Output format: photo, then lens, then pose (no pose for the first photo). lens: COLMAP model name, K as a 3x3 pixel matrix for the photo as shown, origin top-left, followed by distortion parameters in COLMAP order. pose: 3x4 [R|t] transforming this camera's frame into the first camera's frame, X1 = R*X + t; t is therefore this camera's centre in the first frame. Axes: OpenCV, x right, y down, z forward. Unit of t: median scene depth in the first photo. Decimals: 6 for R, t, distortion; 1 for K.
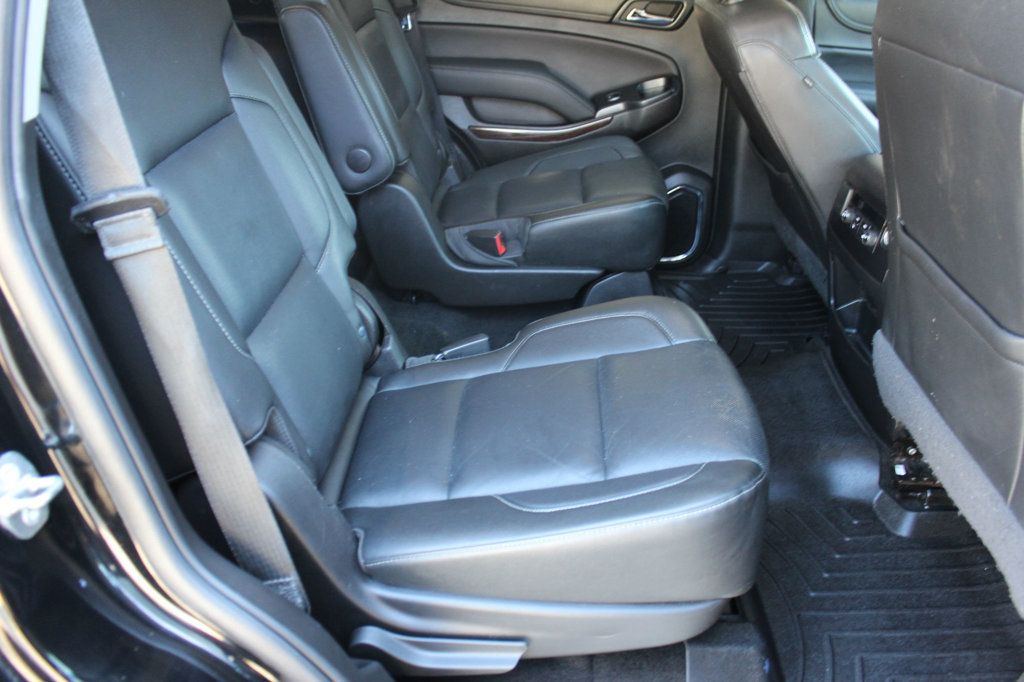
lens RADIAL K [[843.0, 0, 520.8], [0, 843.0, 345.5], [0, 0, 1]] dist [-0.166183, 0.140390]
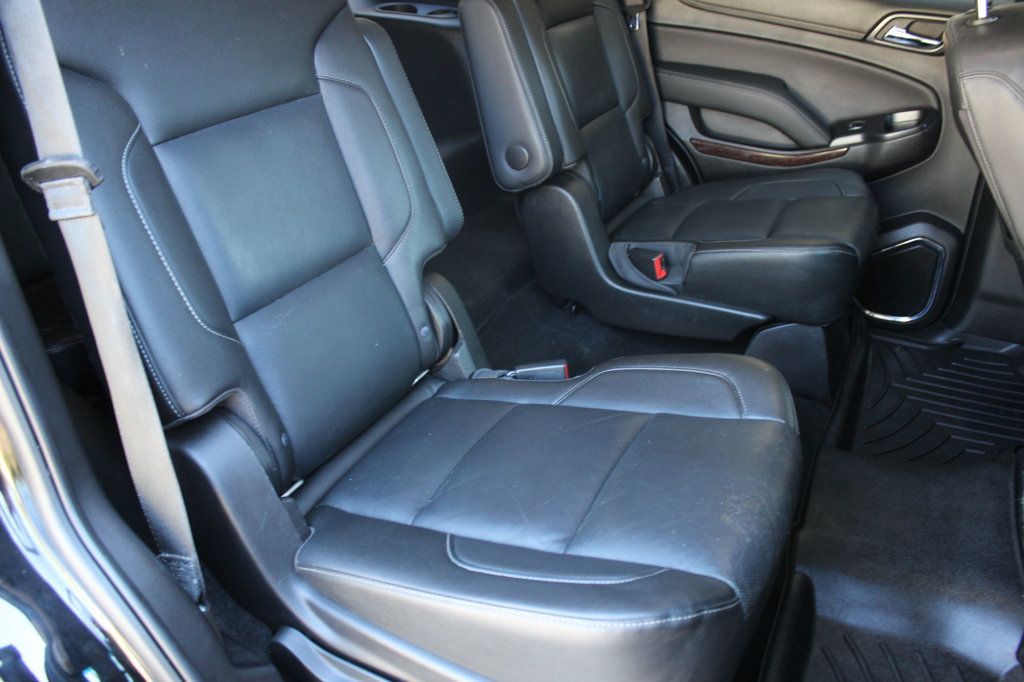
lens RADIAL K [[843.0, 0, 520.8], [0, 843.0, 345.5], [0, 0, 1]] dist [-0.166183, 0.140390]
pose [[0.913325, 0.200172, -0.354638, 0.204761], [-0.199888, 0.979087, 0.037850, -0.047537], [0.354798, 0.036318, 0.934237, 0.104272]]
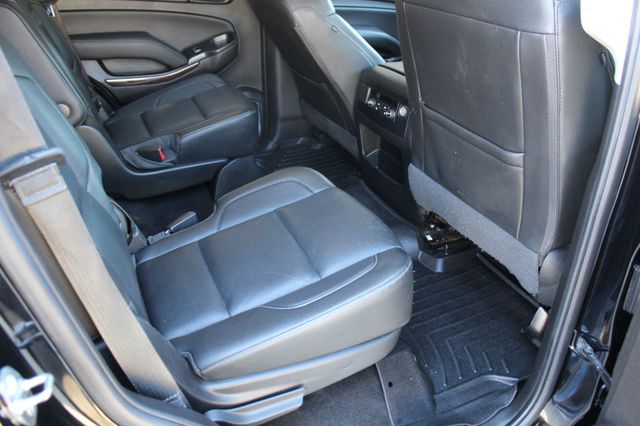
lens RADIAL K [[526.9, 0, 325.5], [0, 526.9, 215.8], [0, 0, 1]] dist [-0.166183, 0.140390]
pose [[0.894142, -0.209504, 0.395750, -0.176057], [0.195971, 0.977750, 0.074838, -0.025148], [-0.402624, 0.010640, 0.915304, 0.023836]]
